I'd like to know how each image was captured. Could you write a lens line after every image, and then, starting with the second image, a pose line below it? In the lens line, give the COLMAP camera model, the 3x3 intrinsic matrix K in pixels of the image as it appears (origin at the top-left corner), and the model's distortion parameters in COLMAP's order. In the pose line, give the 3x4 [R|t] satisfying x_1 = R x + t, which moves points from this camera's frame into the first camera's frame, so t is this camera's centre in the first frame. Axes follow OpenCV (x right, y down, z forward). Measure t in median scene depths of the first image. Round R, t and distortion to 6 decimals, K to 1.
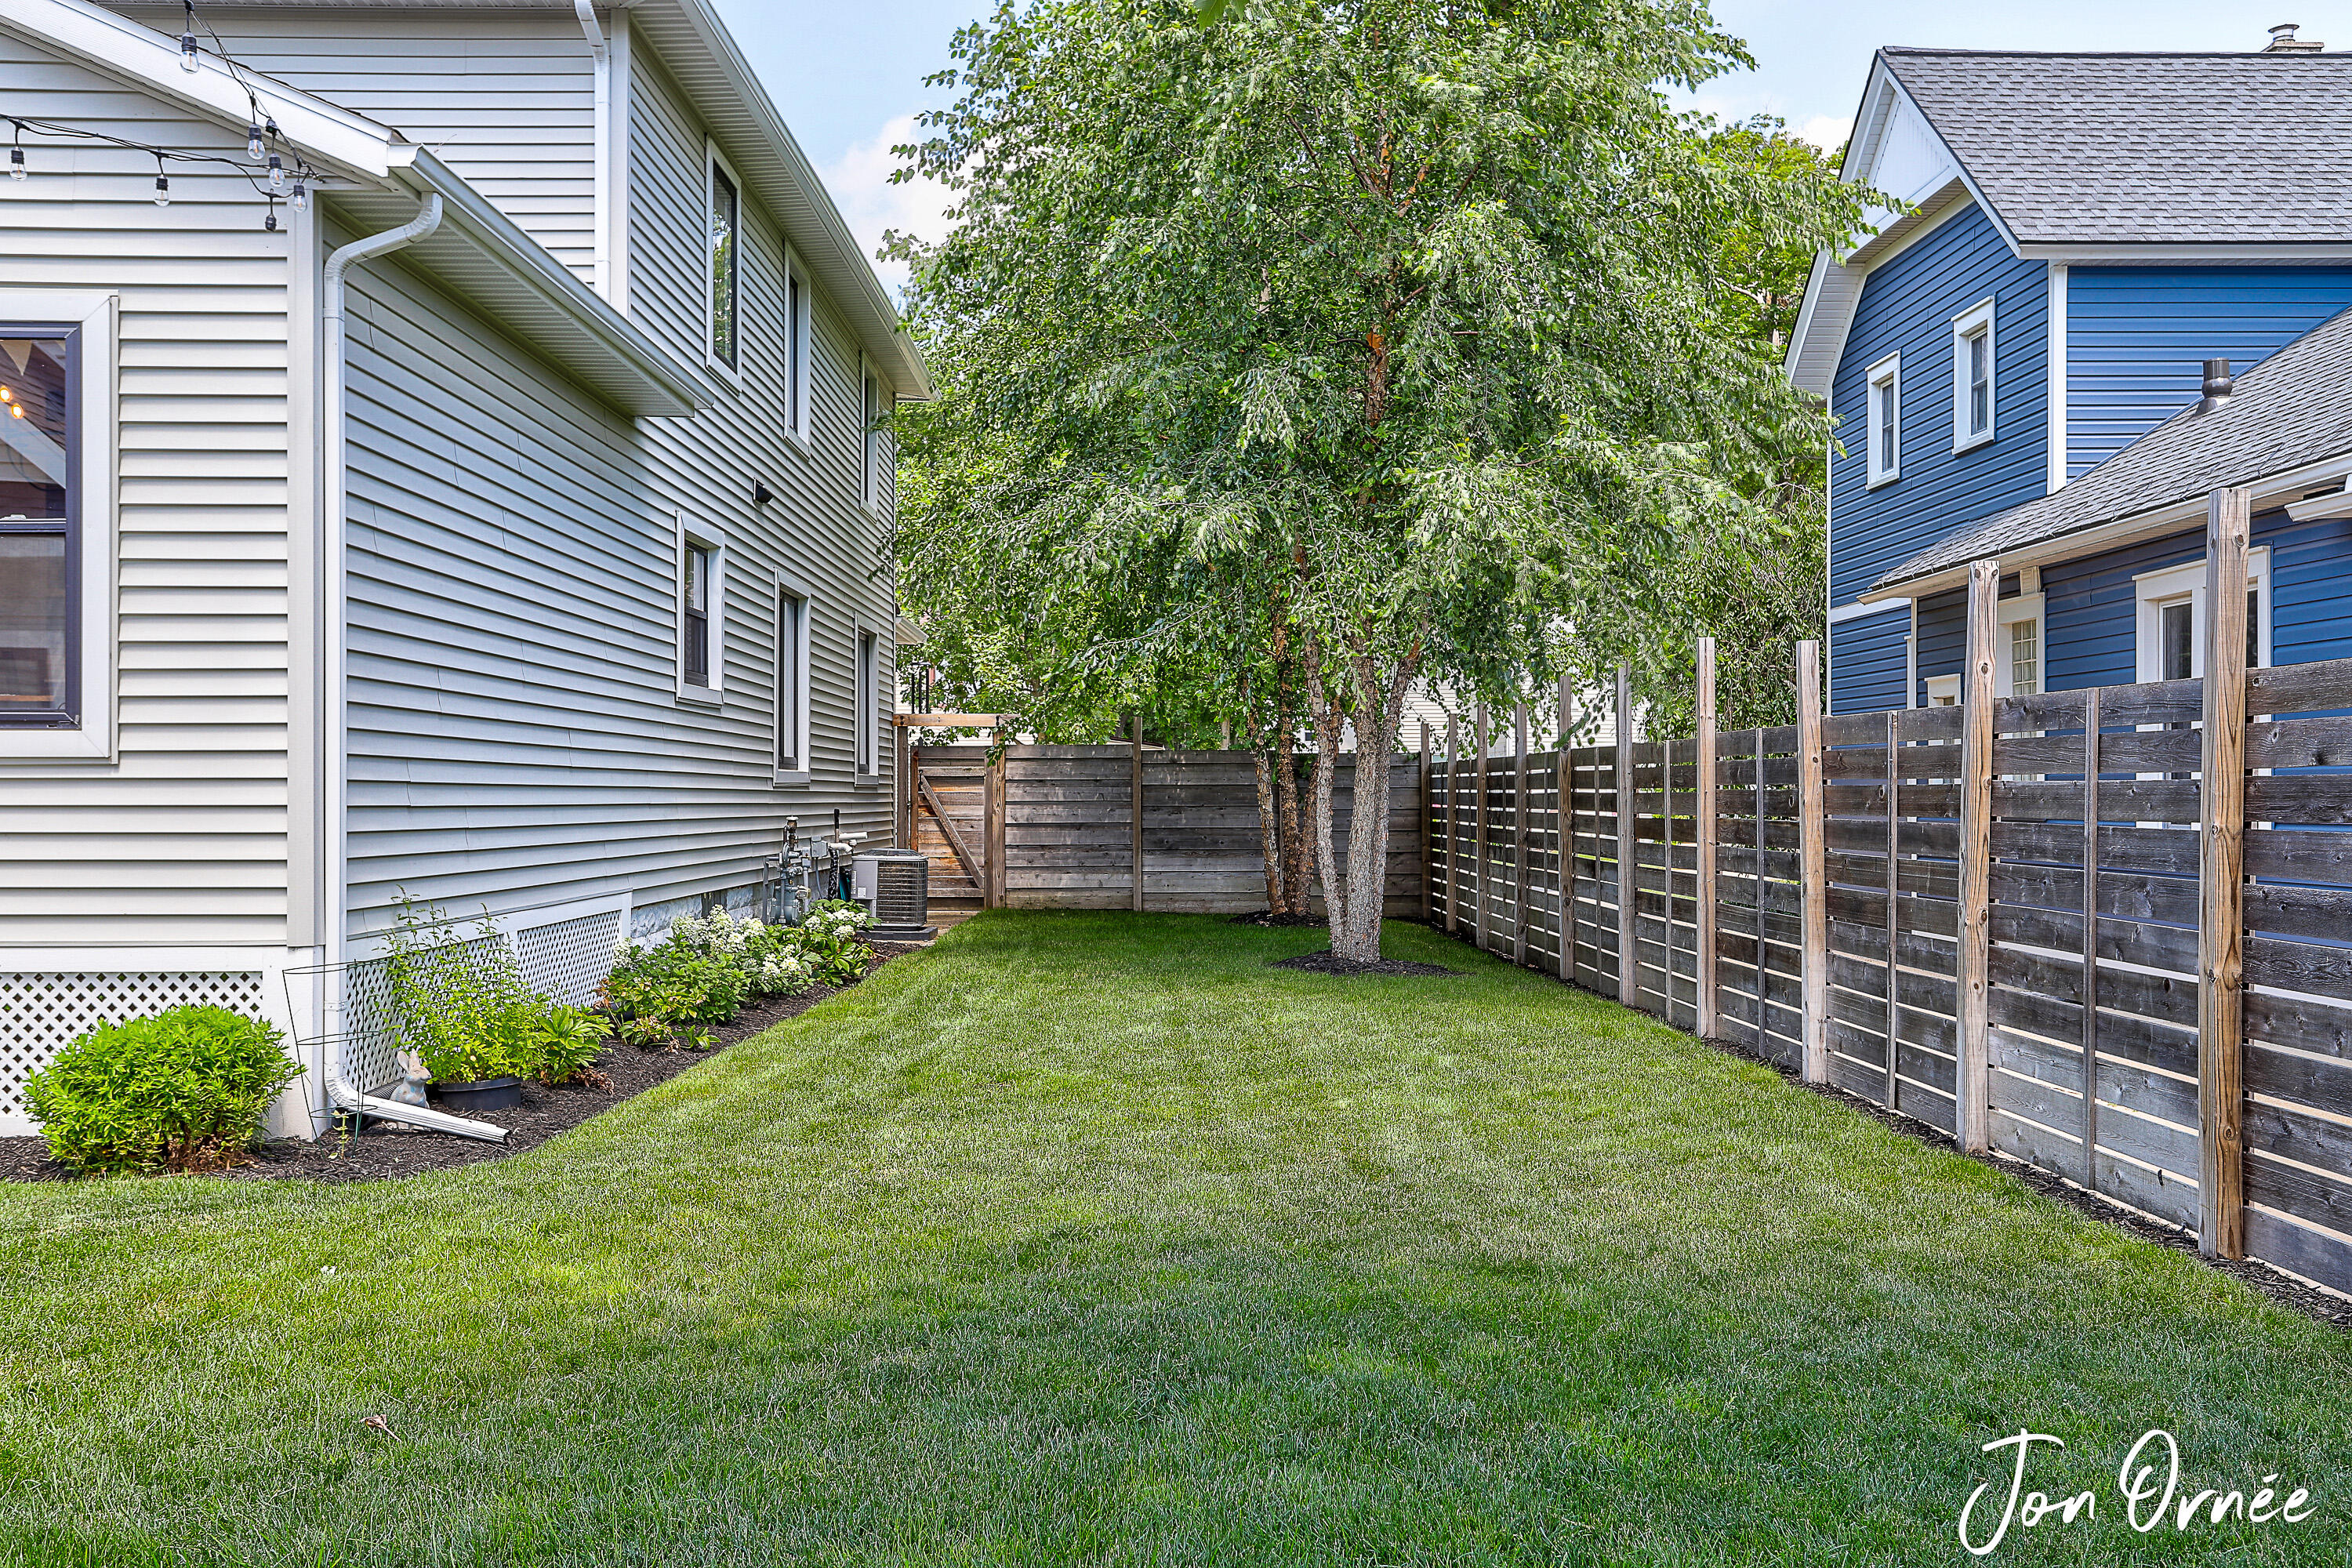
lens RADIAL K [[2072.8, 0, 1171.2], [0, 2072.8, 785.4], [0, 0, 1]] dist [0.004270, 0.026154]
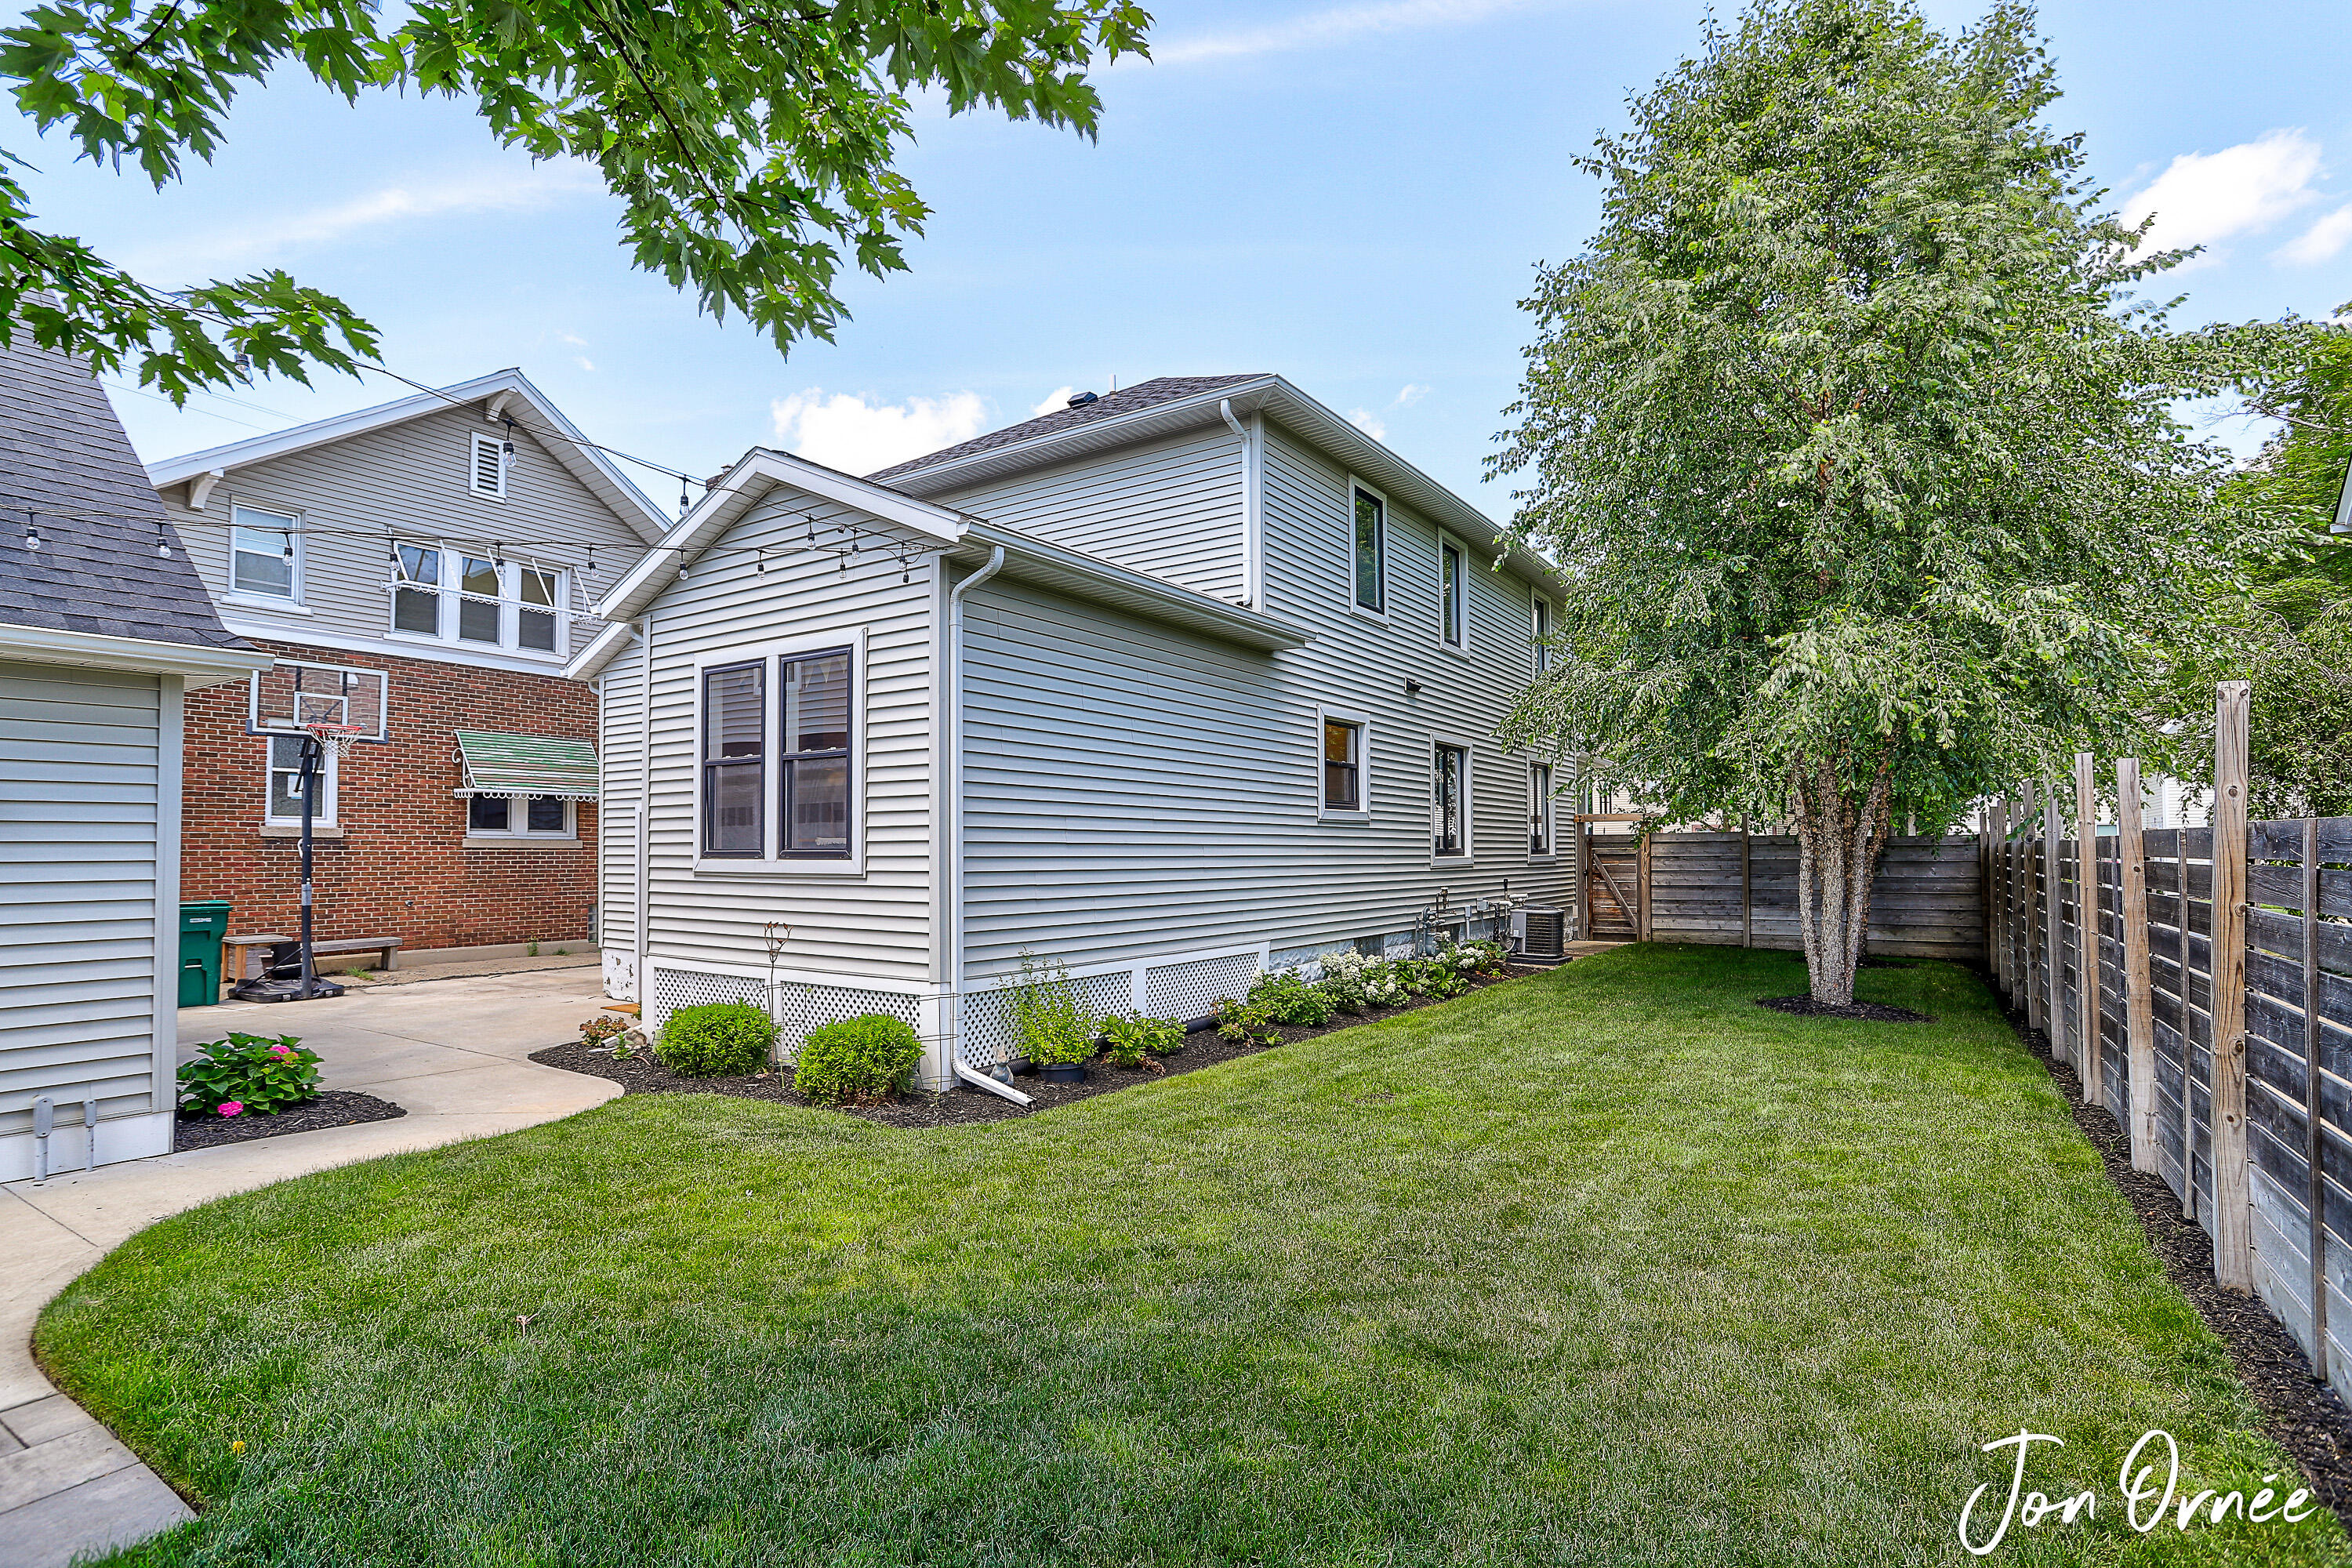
lens RADIAL K [[1176.9, 0, 1137.1], [0, 1176.9, 815.9], [0, 0, 1]] dist [-0.035749, 0.017987]
pose [[0.826406, -0.021444, -0.562666, 0.174068], [0.007184, 0.999595, -0.027545, -0.021584], [0.563028, 0.018721, 0.826226, 0.166721]]
